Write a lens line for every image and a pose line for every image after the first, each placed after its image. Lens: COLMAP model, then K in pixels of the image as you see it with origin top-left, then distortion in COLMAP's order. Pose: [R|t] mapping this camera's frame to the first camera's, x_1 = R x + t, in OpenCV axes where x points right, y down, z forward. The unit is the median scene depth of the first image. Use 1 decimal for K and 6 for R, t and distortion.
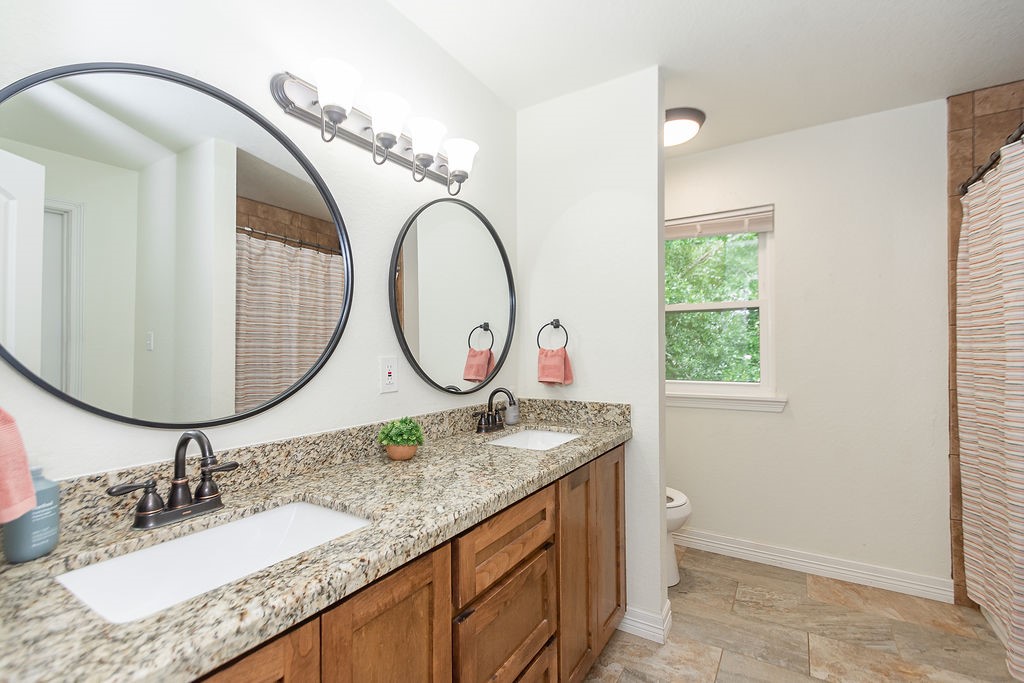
lens RADIAL K [[468.5, 0, 497.8], [0, 468.5, 355.1], [0, 0, 1]] dist [0.015769, -0.006587]
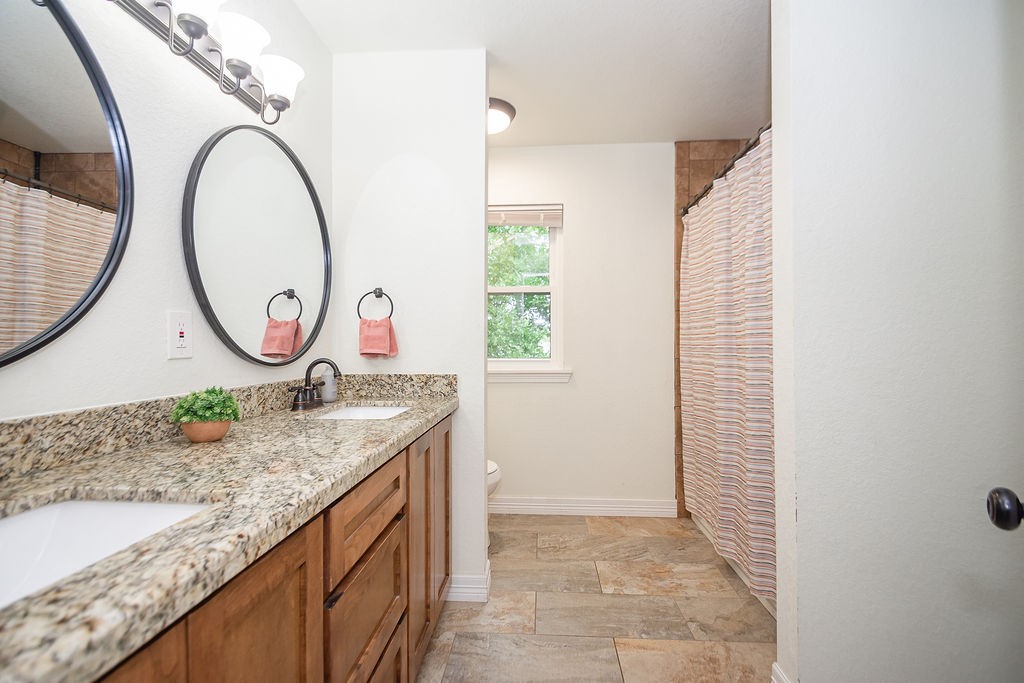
lens RADIAL K [[470.5, 0, 525.7], [0, 470.5, 344.2], [0, 0, 1]] dist [0.020844, -0.018709]
pose [[0.871440, 0.003047, 0.490492, -0.097245], [-0.000311, 0.999984, -0.005660, 0.049064], [-0.490501, 0.004780, 0.871427, 0.041047]]
